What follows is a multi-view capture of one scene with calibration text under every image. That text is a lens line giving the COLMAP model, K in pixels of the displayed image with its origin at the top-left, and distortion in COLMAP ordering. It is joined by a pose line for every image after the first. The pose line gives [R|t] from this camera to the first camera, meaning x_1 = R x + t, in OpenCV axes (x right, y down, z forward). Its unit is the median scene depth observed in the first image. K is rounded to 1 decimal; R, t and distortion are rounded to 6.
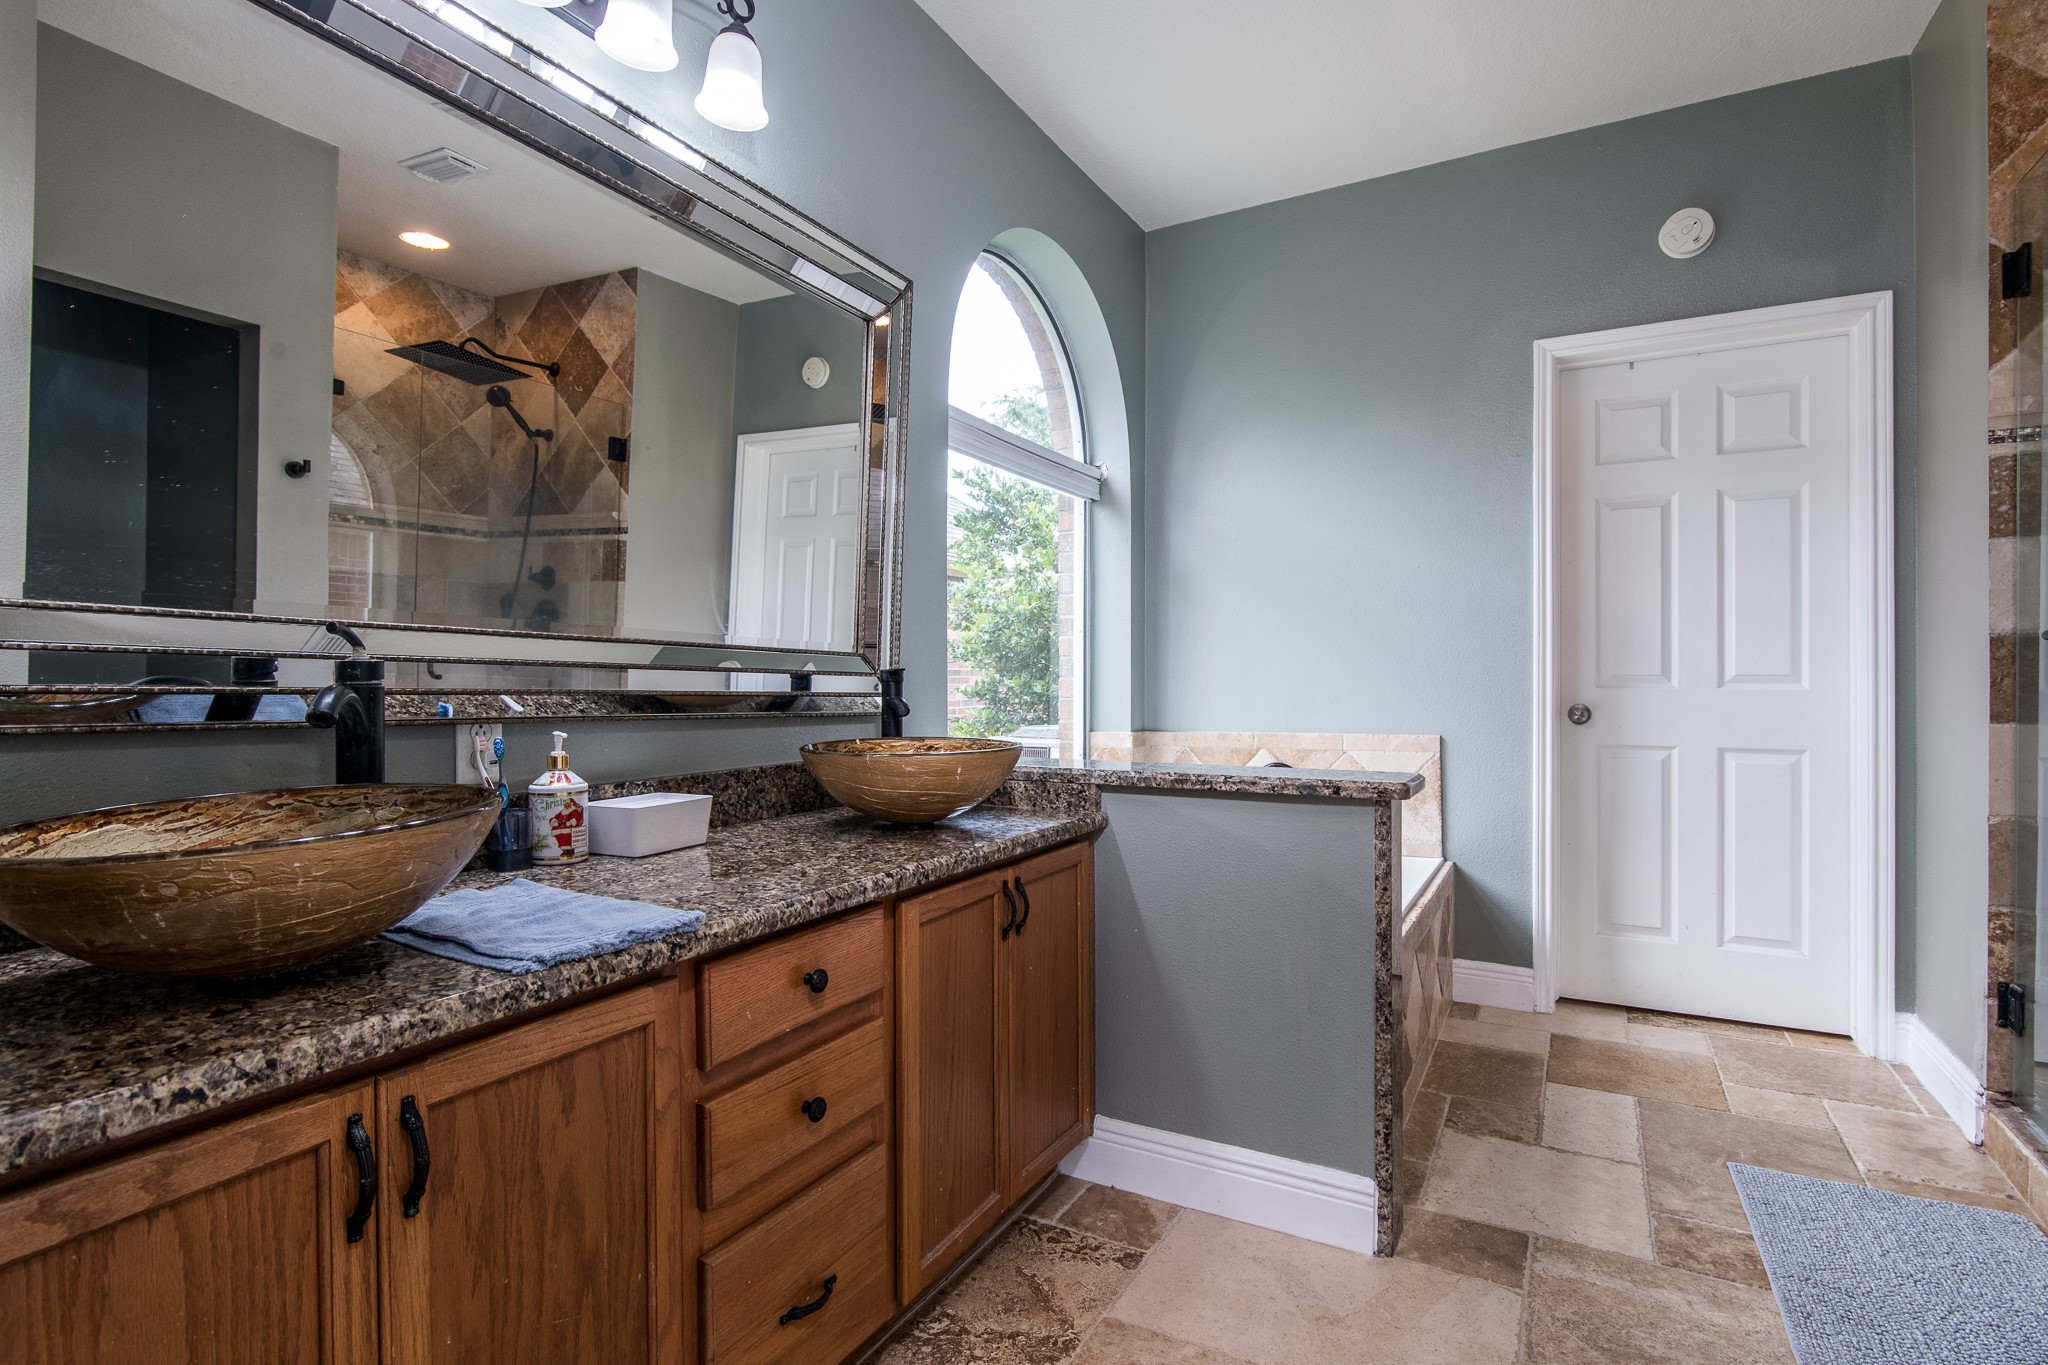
lens RADIAL K [[1015.2, 0, 1020.4], [0, 1015.2, 674.8], [0, 0, 1]] dist [-0.009362, 0.000018]
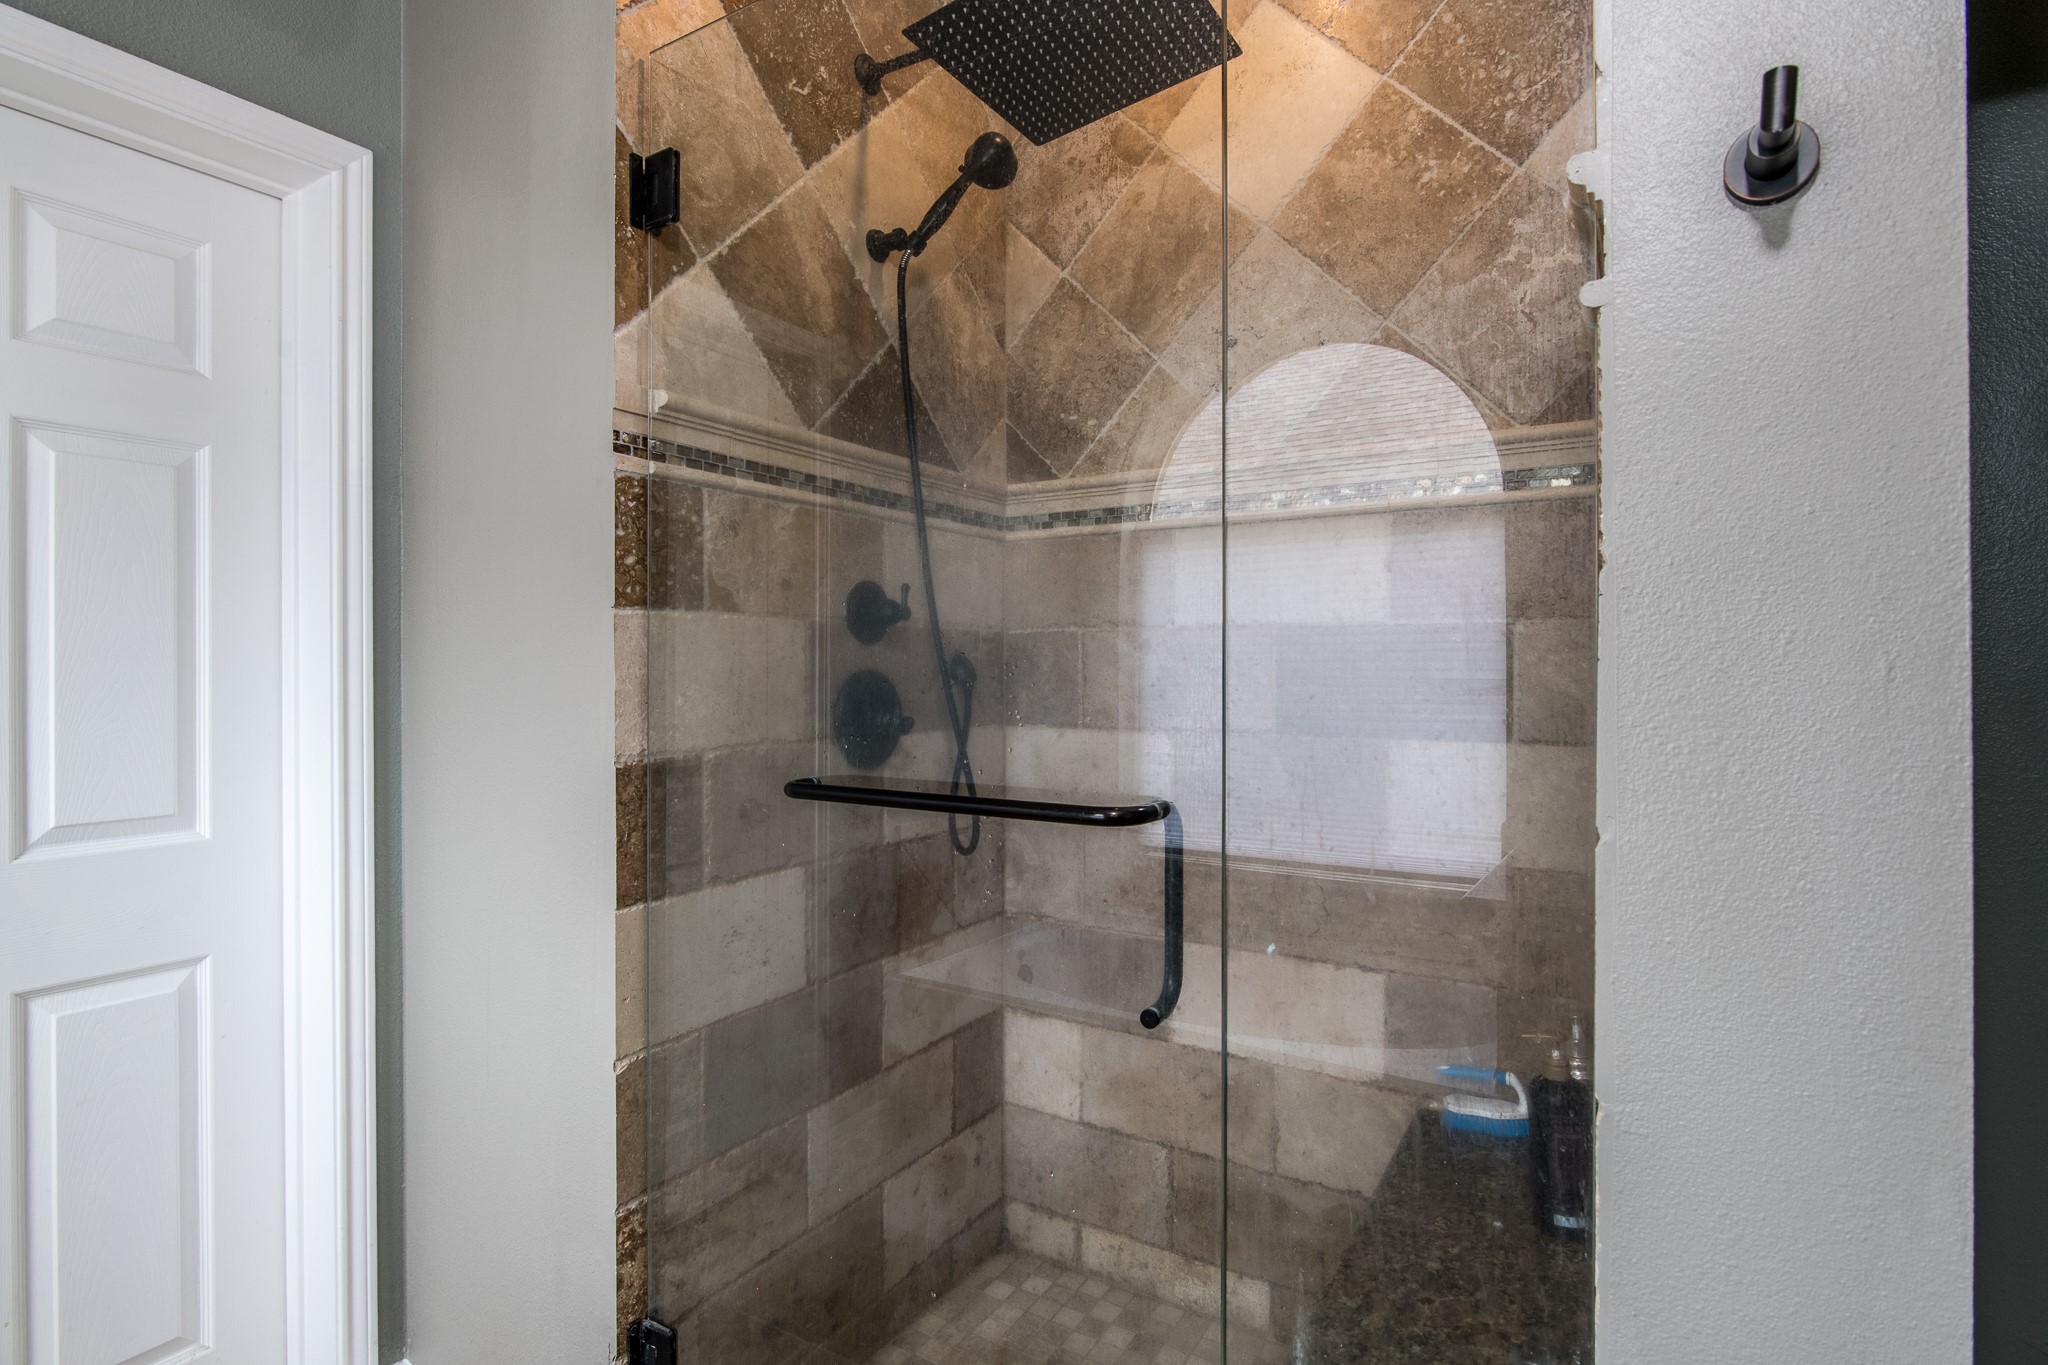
lens RADIAL K [[1015.2, 0, 1020.4], [0, 1015.2, 674.8], [0, 0, 1]] dist [-0.009362, 0.000018]
pose [[0.044500, 0.000439, 0.999009, 0.360556], [-0.001675, 0.999999, -0.000365, -0.094589], [-0.999008, -0.001657, 0.044501, 0.728729]]
